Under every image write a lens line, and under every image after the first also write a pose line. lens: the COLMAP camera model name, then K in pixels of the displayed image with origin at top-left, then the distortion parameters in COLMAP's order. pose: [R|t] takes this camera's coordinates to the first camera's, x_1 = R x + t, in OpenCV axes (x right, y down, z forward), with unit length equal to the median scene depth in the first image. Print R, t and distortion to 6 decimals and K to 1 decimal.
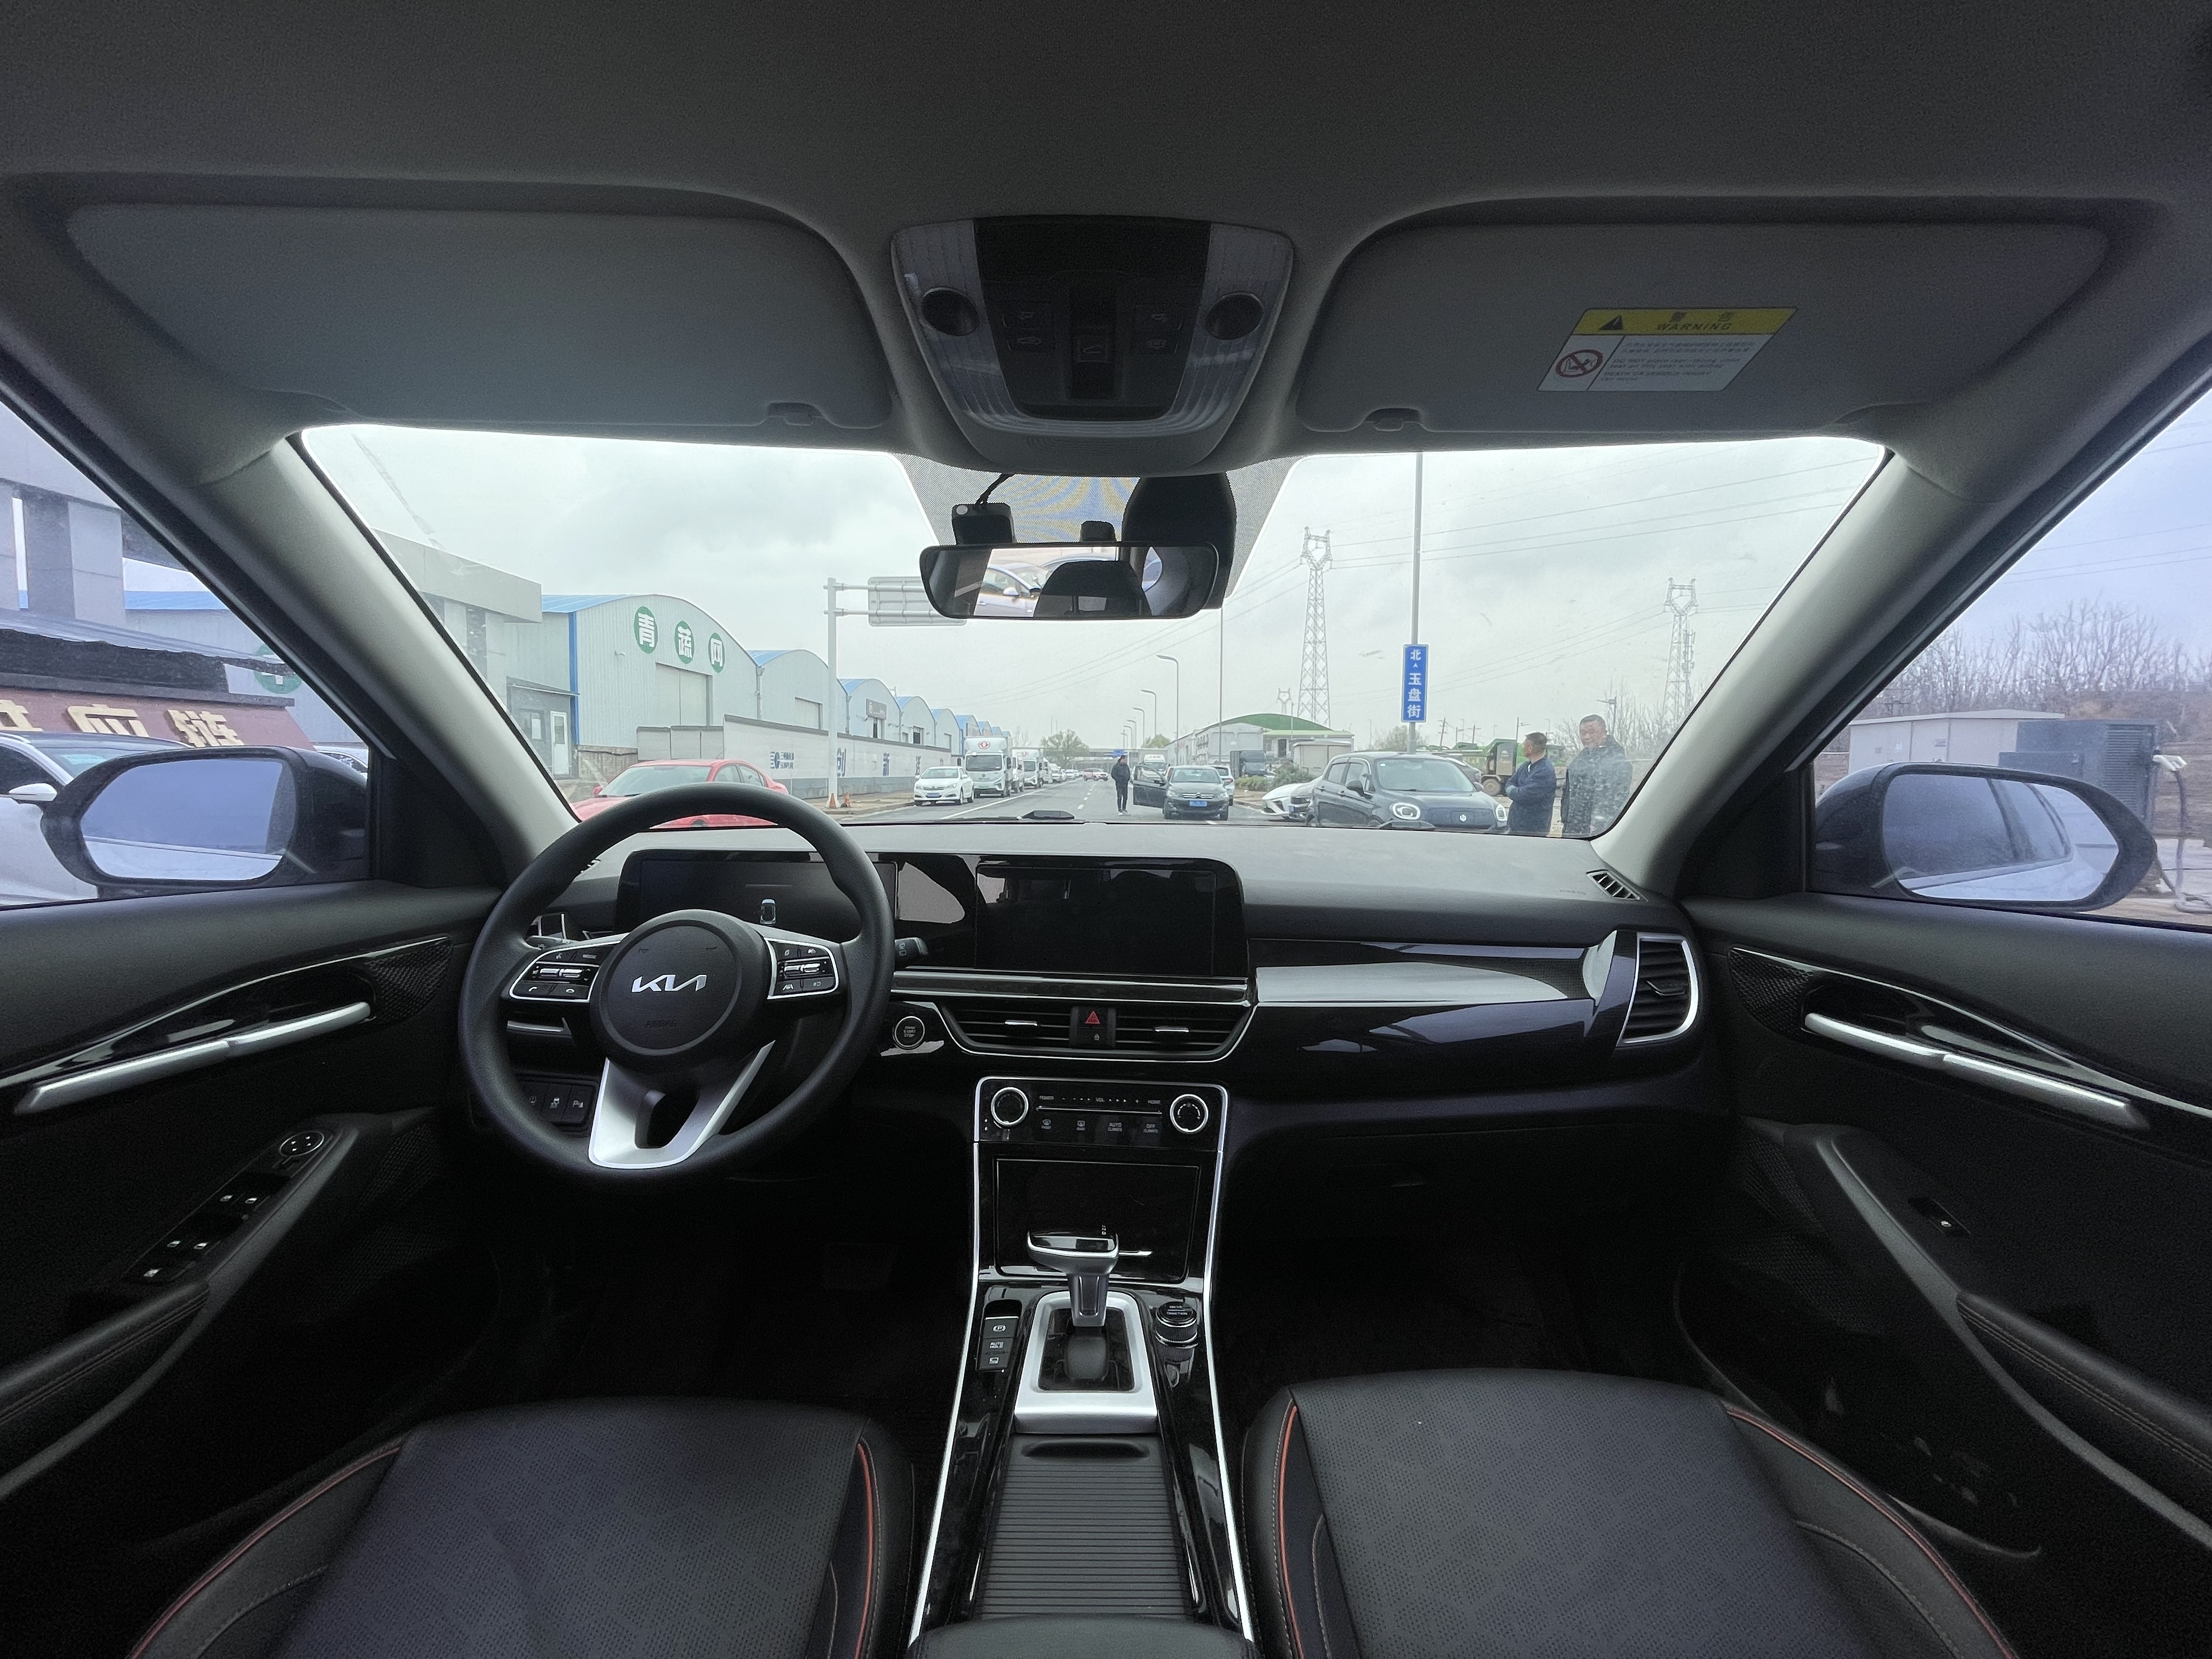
lens RADIAL K [[896.4, 0, 1113.1], [0, 896.4, 829.6], [0, 0, 1]] dist [-0.002092, -0.000157]
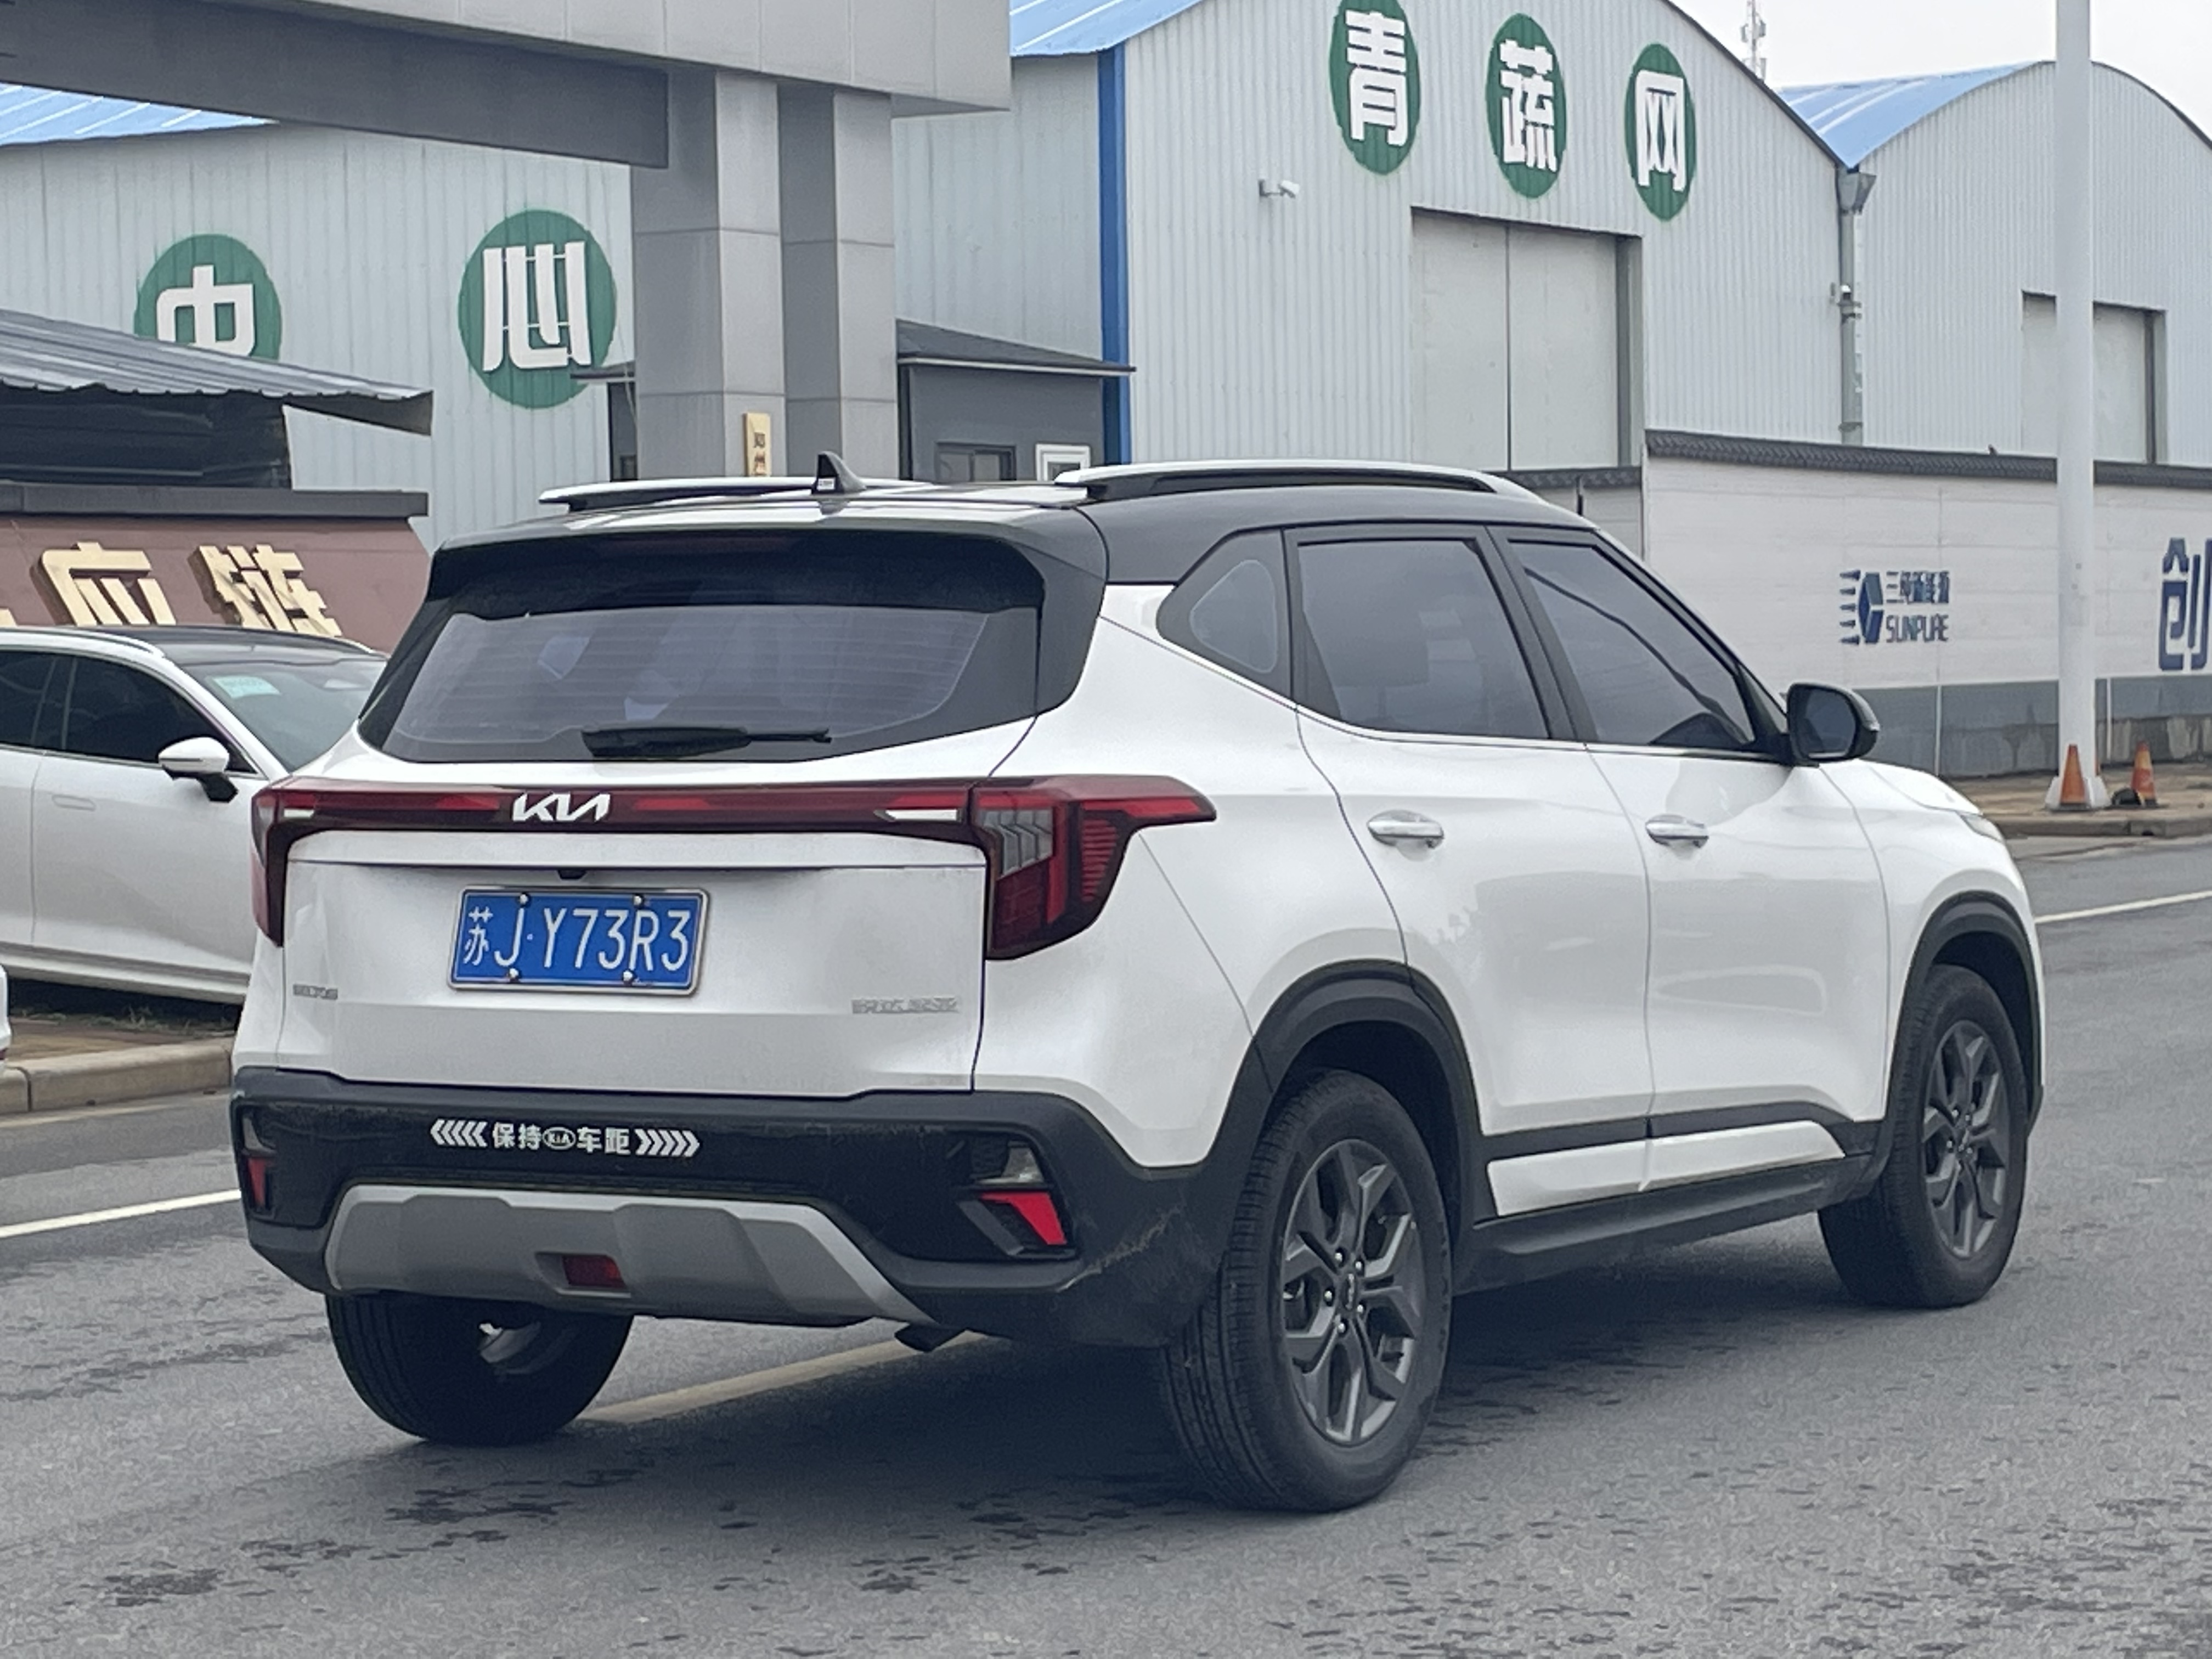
lens RADIAL K [[5161.7, 0, 1109.9], [0, 5161.7, 827.6], [0, 0, 1]] dist [0.119965, 0.000000]
pose [[0.857589, -0.007805, -0.514277, 0.156548], [-0.006158, 0.999657, -0.025441, 0.015014], [0.514300, 0.024984, 0.857247, -0.265445]]
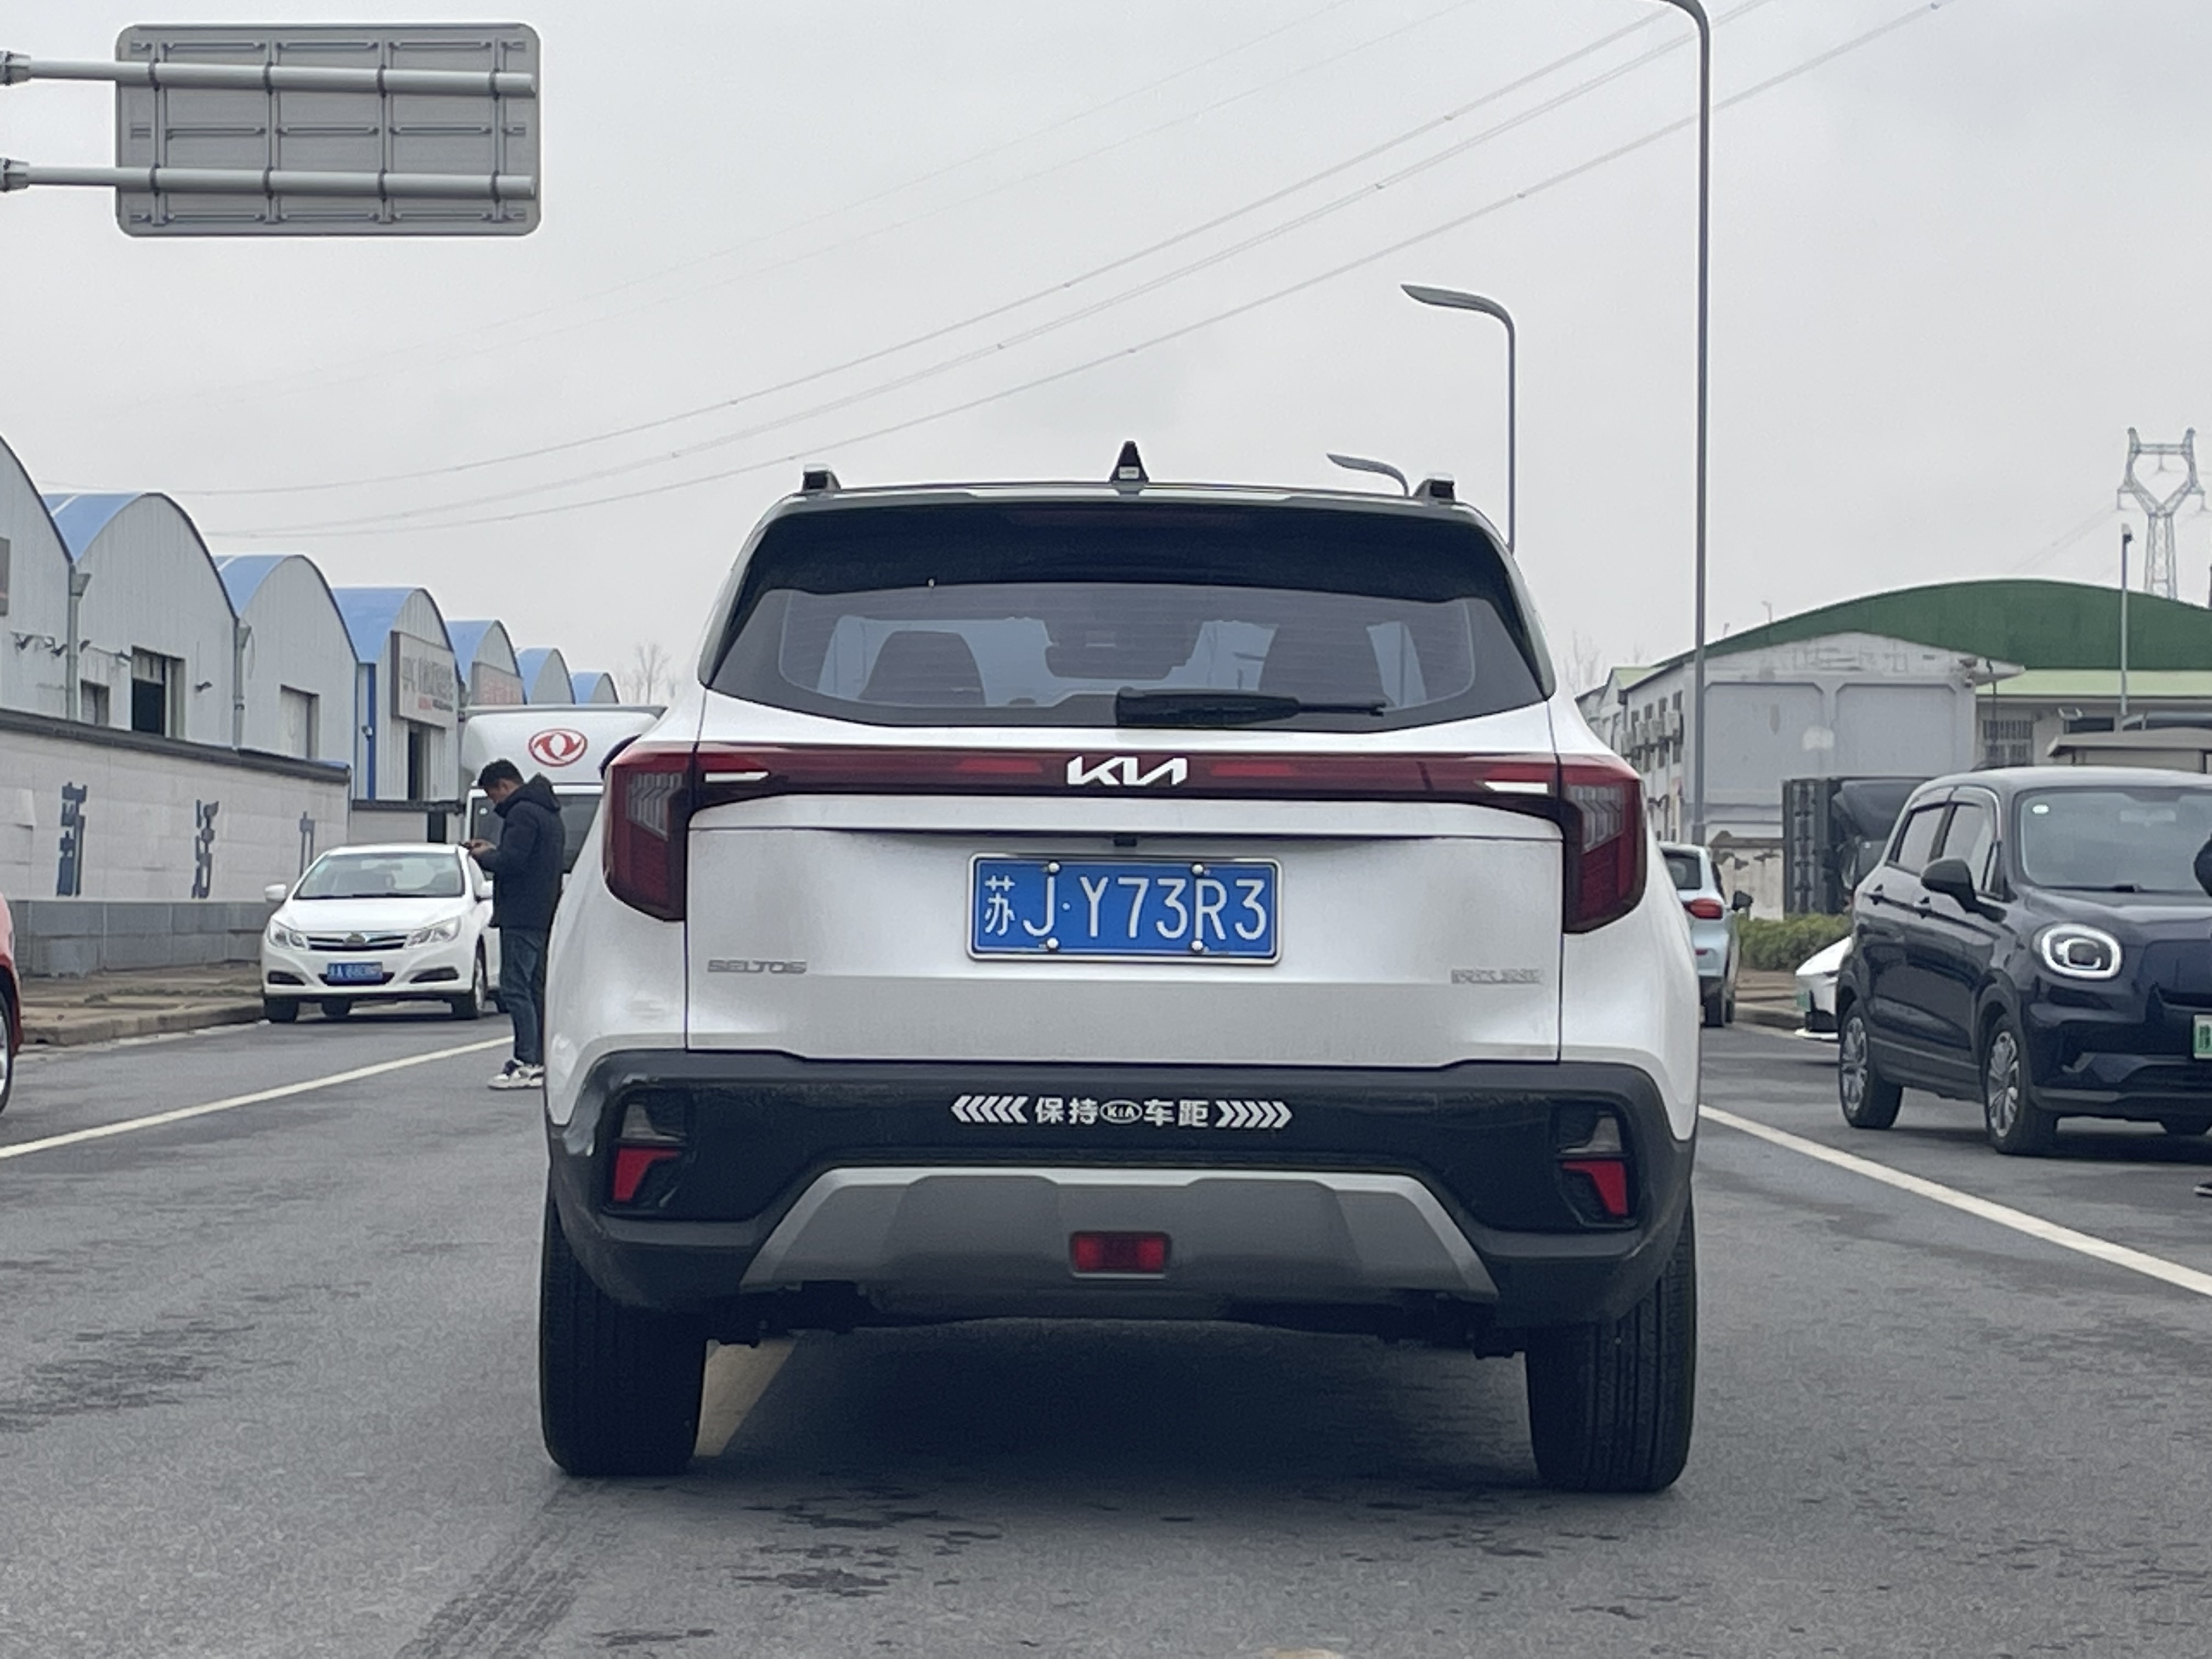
lens RADIAL K [[5161.7, 0, 1095.2], [0, 5161.7, 831.7], [0, 0, 1]] dist [0.119965, 0.000000]
pose [[0.999864, 0.001326, -0.016424, 0.003258], [-0.002611, 0.996914, -0.078464, 0.030179], [0.016269, 0.078496, 0.996782, -0.308043]]
